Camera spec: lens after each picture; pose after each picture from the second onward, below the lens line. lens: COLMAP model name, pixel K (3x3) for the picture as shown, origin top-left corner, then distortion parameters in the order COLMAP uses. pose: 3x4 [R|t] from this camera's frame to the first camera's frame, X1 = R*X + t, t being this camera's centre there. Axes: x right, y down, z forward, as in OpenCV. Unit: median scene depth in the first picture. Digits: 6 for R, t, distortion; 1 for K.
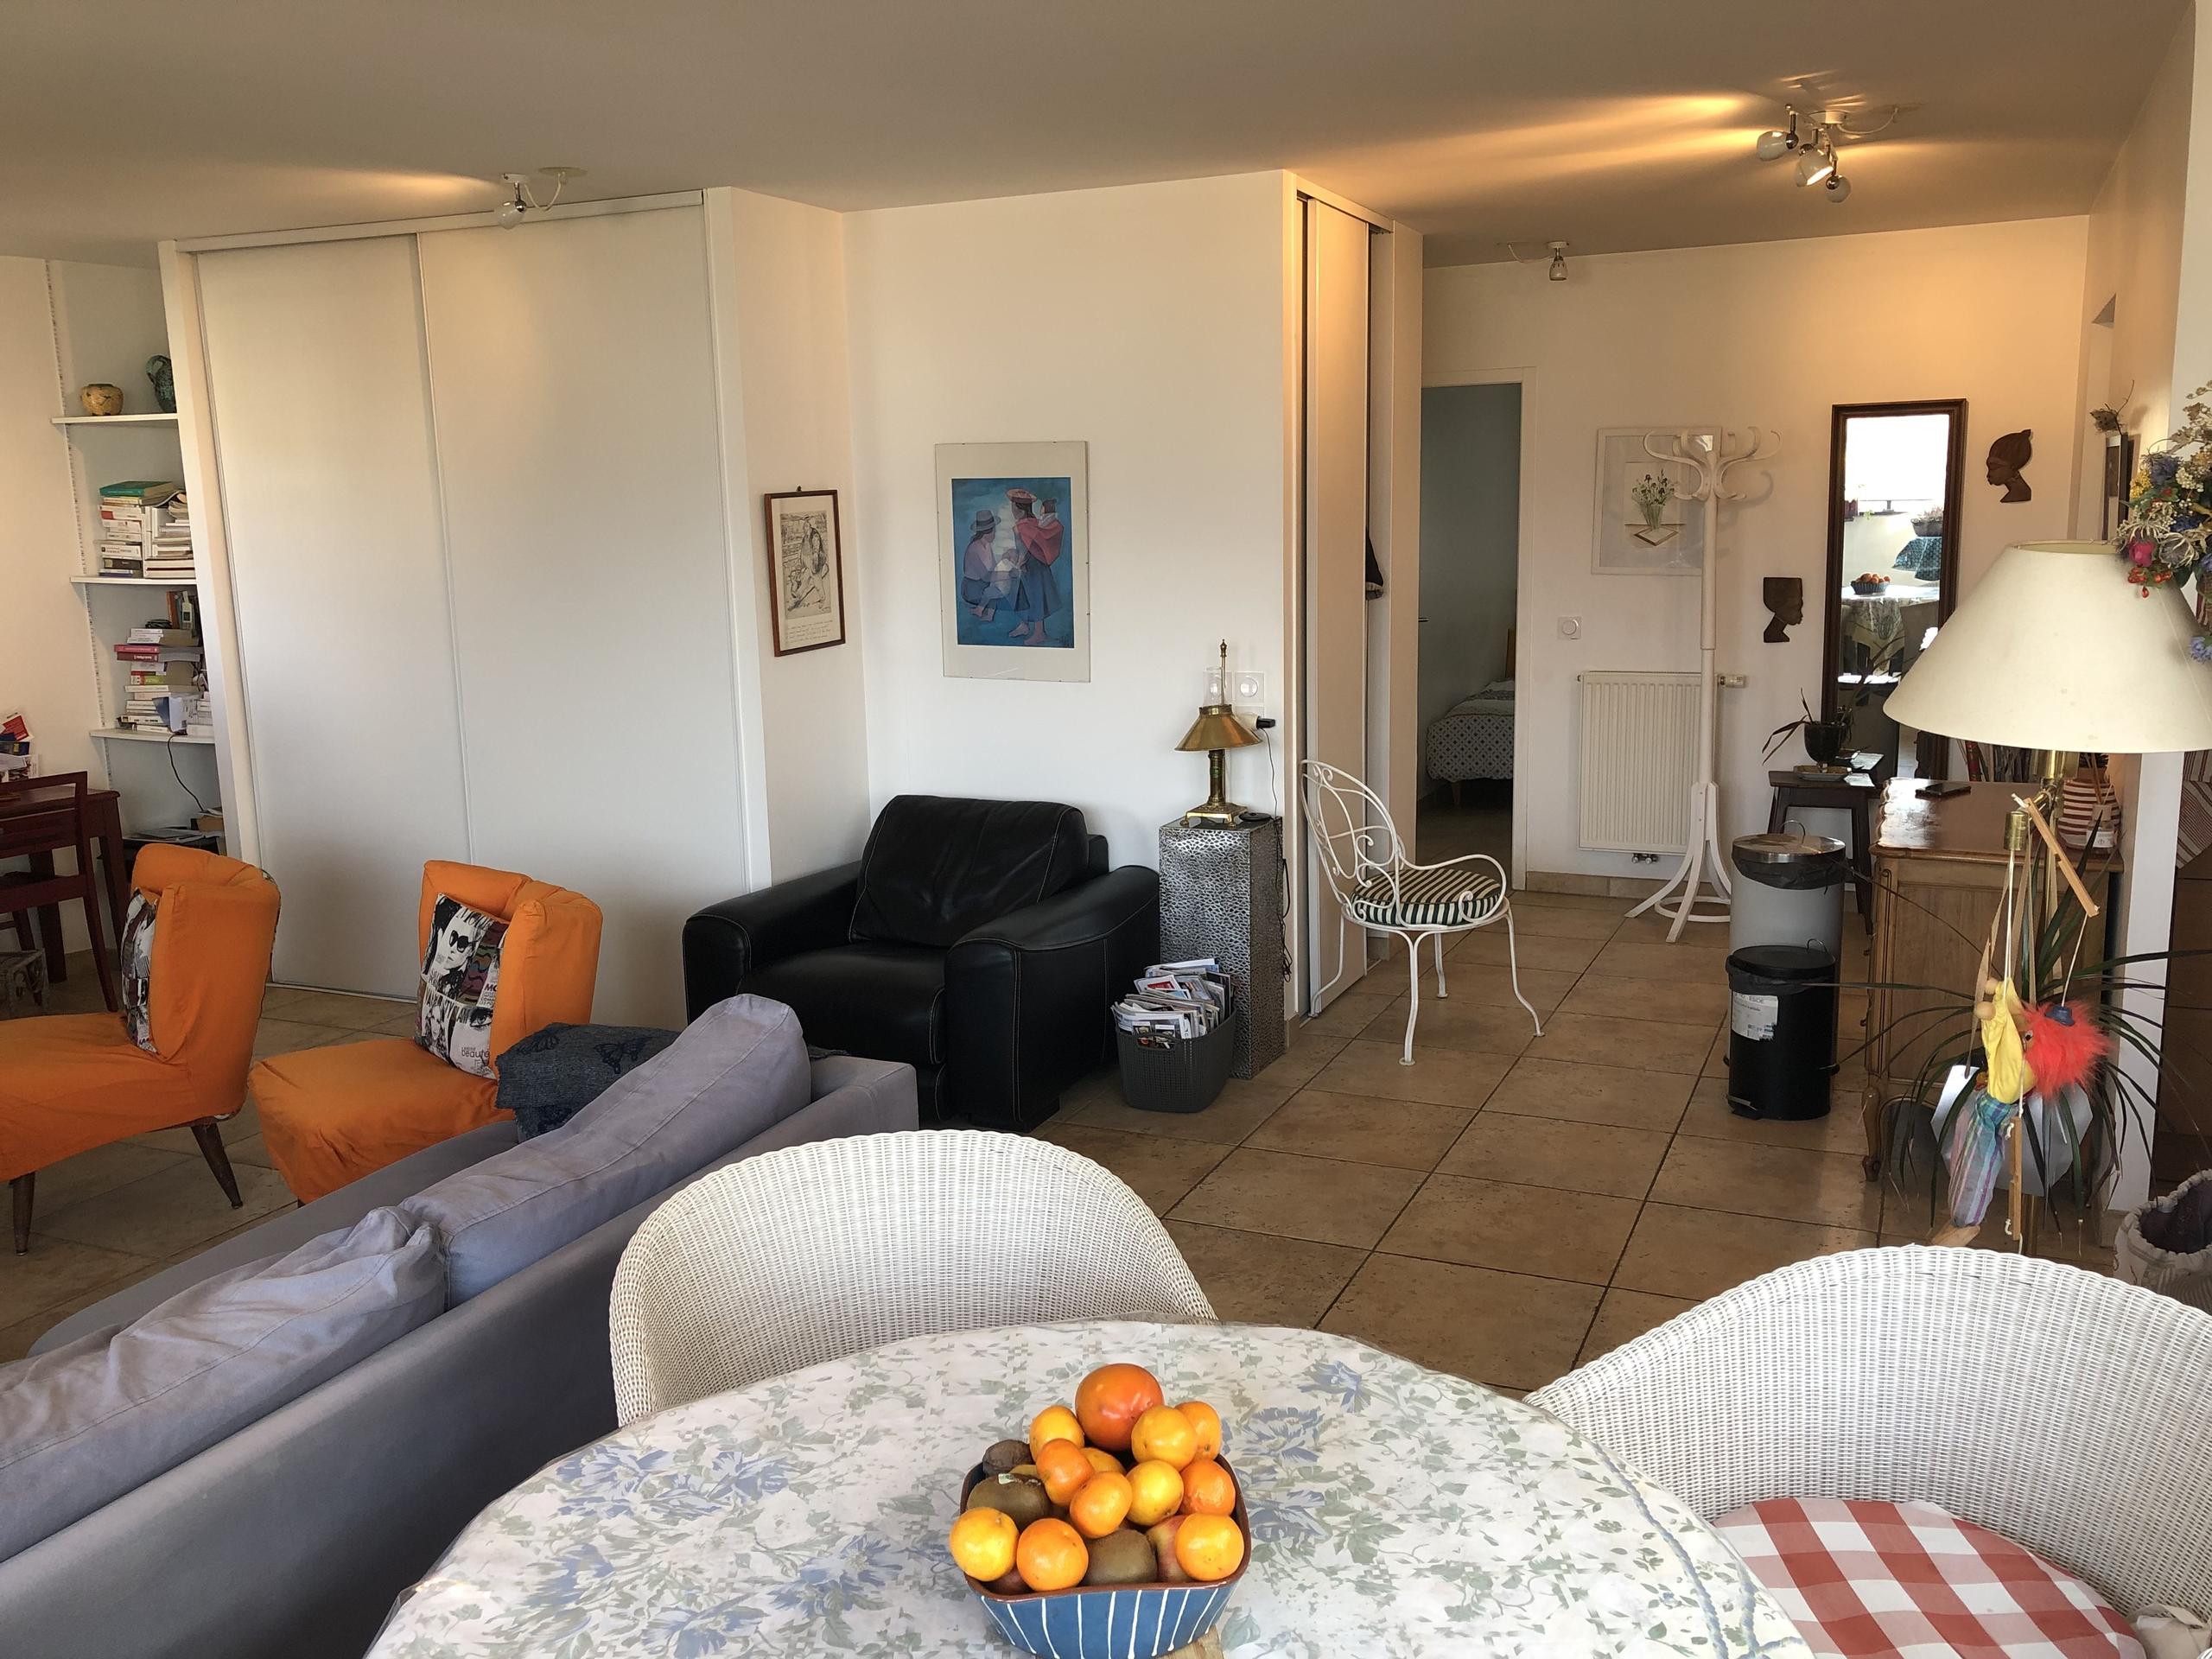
lens RADIAL K [[1904.8, 0, 1101.1], [0, 1904.8, 835.2], [0, 0, 1]] dist [0.050164, 0.002912]
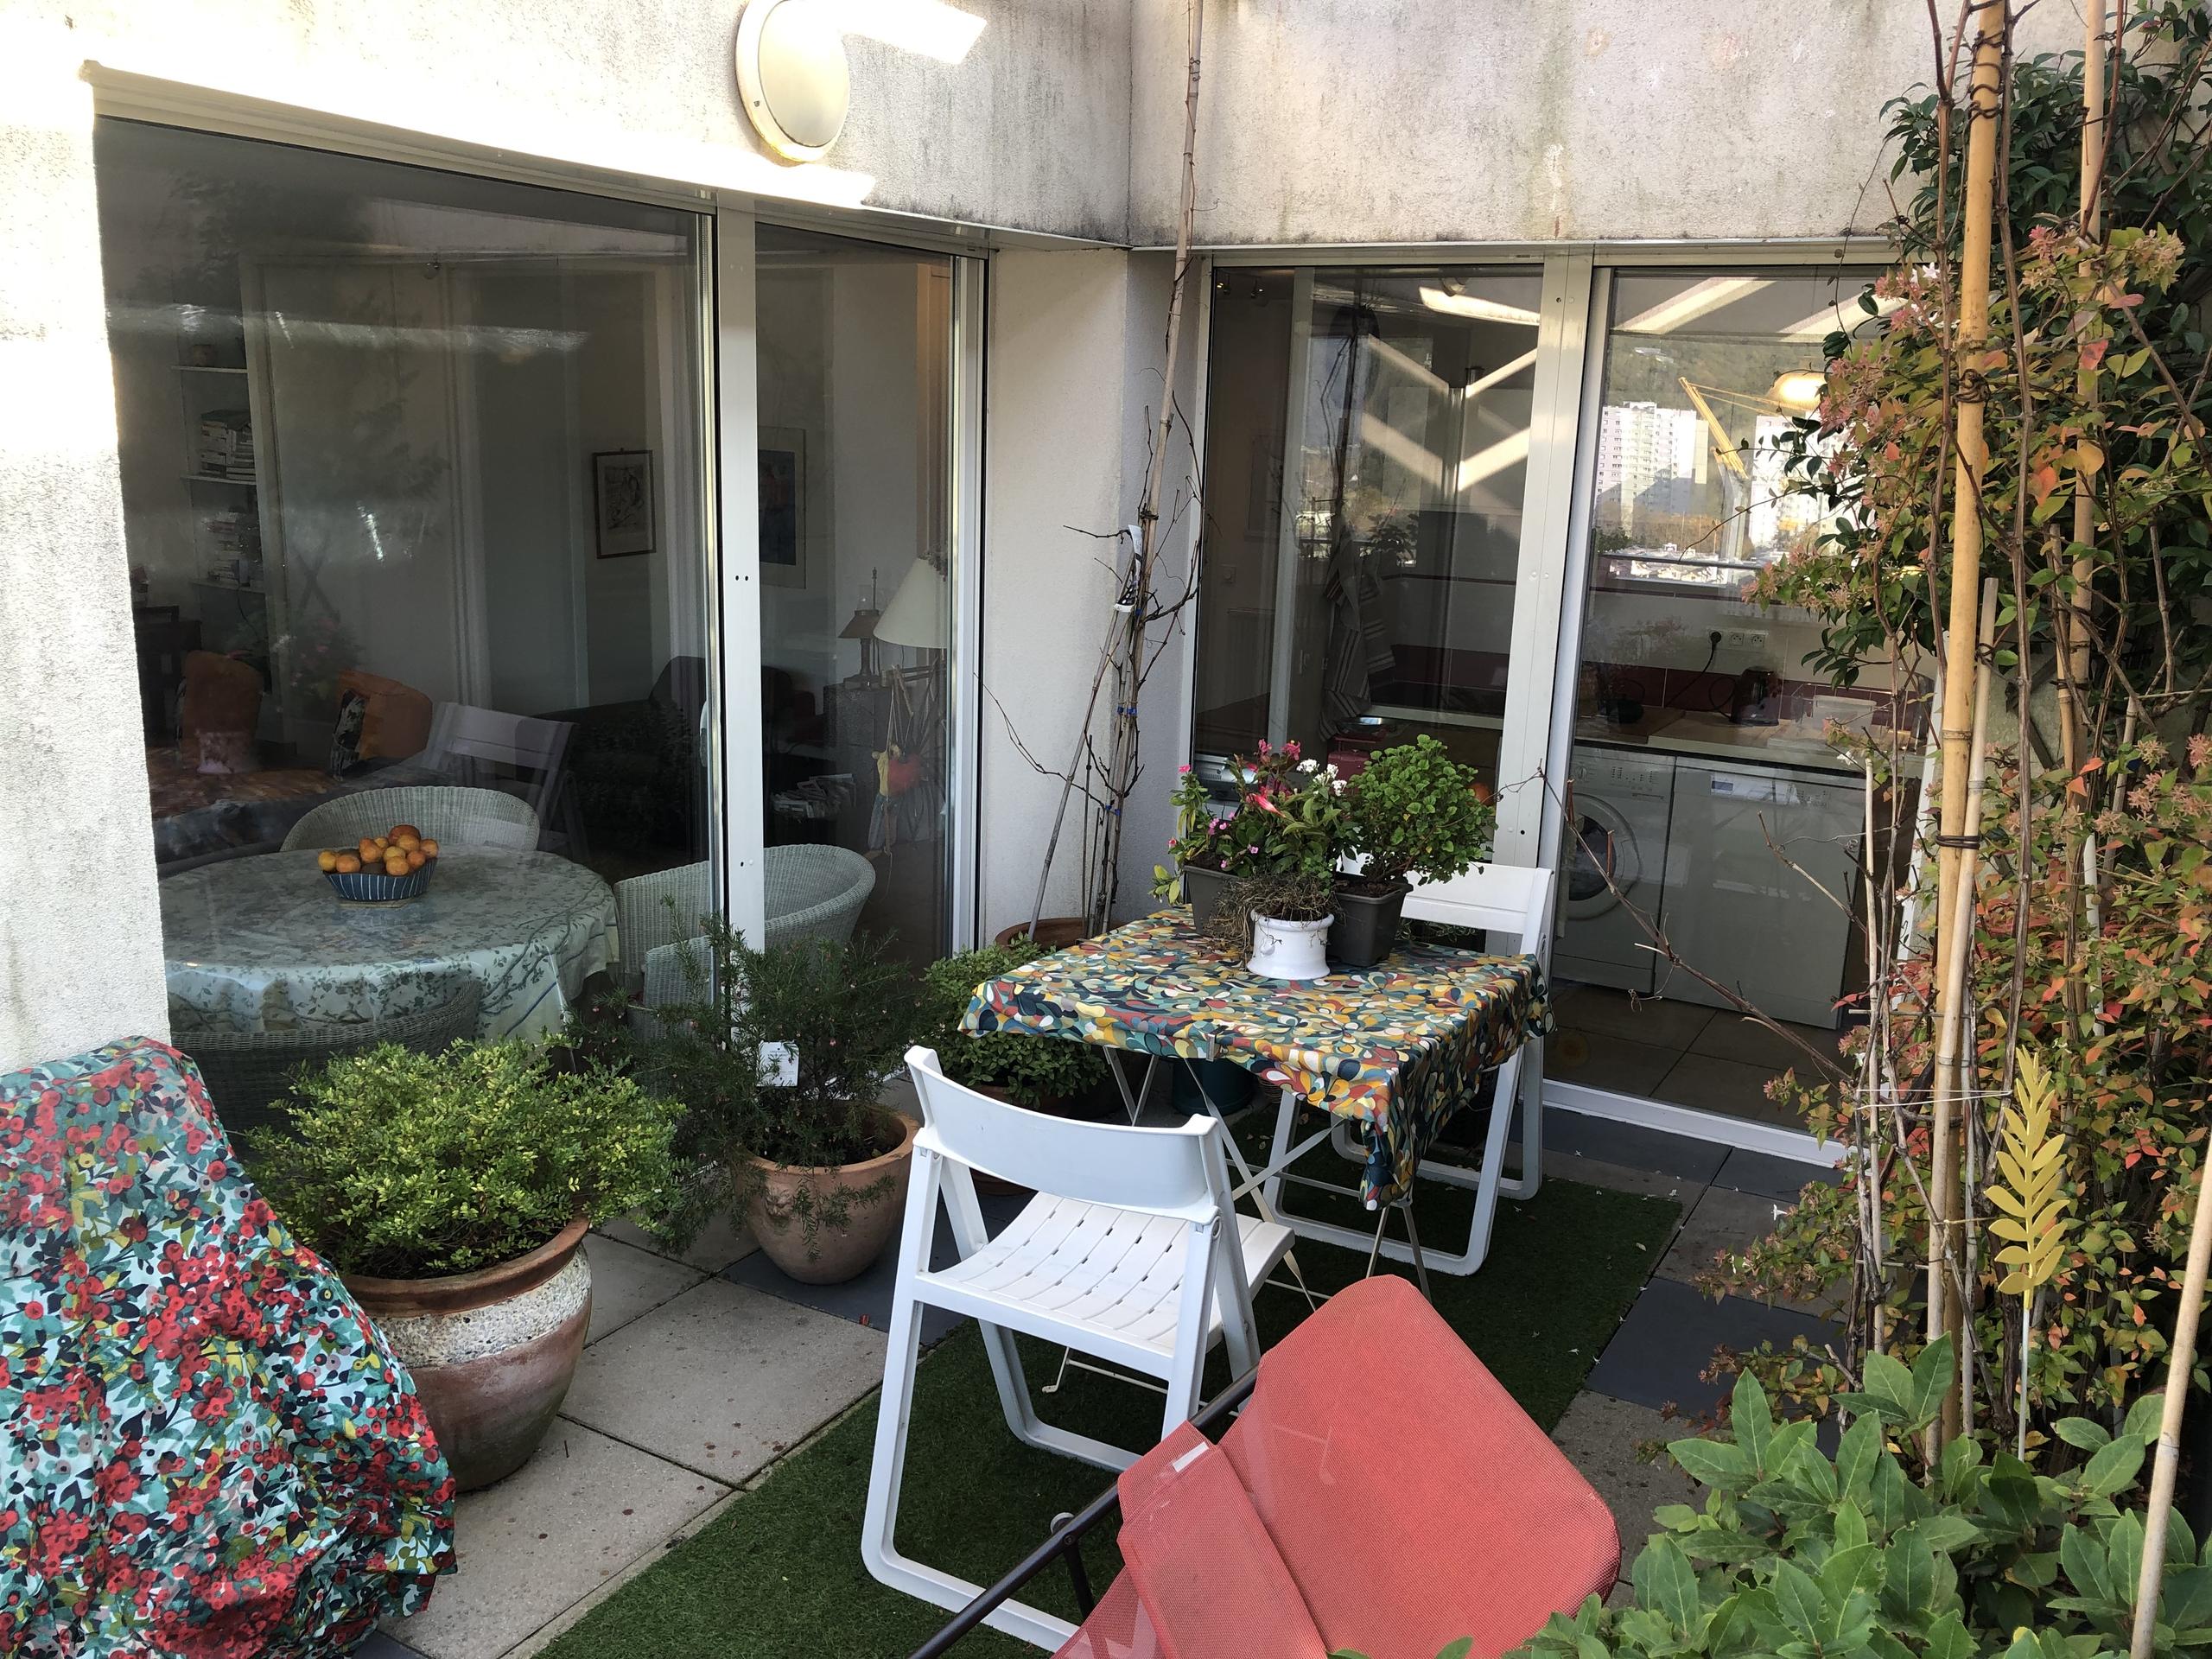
lens RADIAL K [[1904.8, 0, 1101.1], [0, 1904.8, 835.2], [0, 0, 1]] dist [0.050164, 0.002912]
pose [[0.993471, 0.077774, -0.083470, 0.614128], [-0.074717, 0.996436, 0.039155, 0.060658], [0.086218, -0.032662, 0.995741, -0.819777]]
